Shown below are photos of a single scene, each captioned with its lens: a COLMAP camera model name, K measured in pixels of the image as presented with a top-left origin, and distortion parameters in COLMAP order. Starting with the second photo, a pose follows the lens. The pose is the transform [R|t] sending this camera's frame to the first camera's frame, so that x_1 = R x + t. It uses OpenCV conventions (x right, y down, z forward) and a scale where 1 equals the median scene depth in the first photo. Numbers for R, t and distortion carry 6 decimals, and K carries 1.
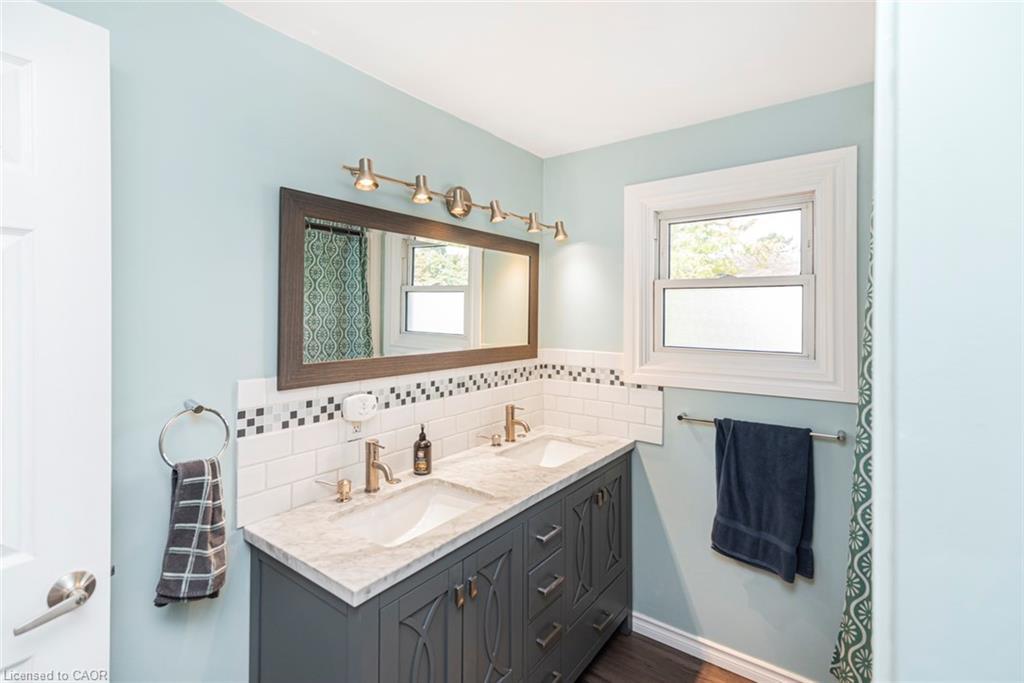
lens RADIAL K [[478.0, 0, 510.0], [0, 478.0, 309.2], [0, 0, 1]] dist [0.011298, -0.000892]
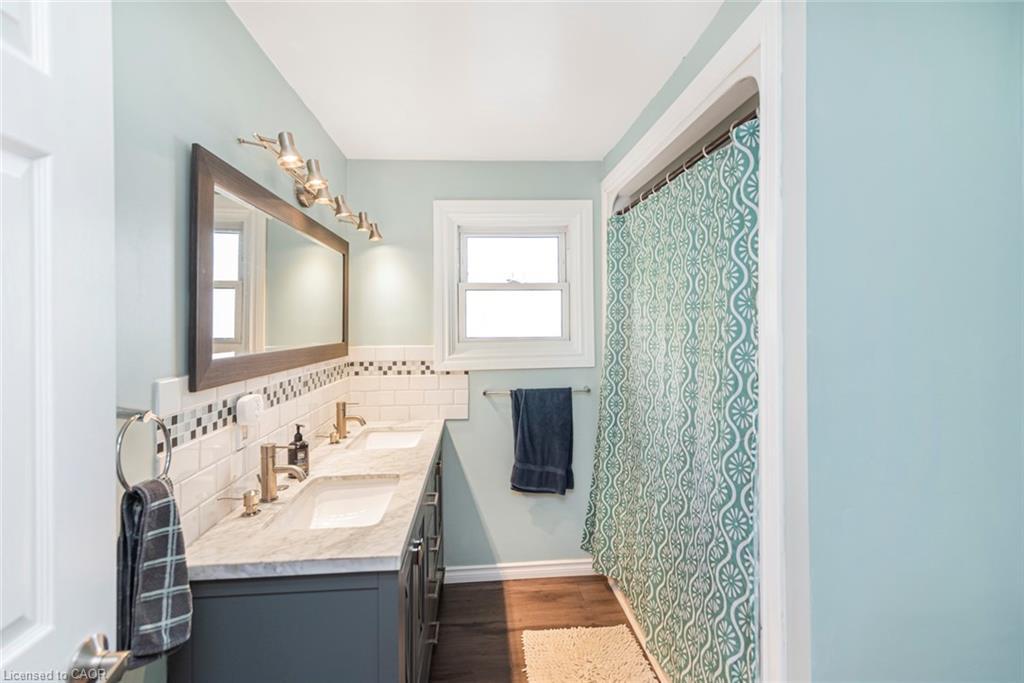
lens RADIAL K [[478.0, 0, 508.6], [0, 478.0, 318.4], [0, 0, 1]] dist [0.011298, -0.000892]
pose [[0.754101, -0.005191, 0.656738, -0.439982], [0.008980, 0.999957, -0.002408, 0.036399], [-0.656697, 0.007713, 0.754115, 0.019724]]
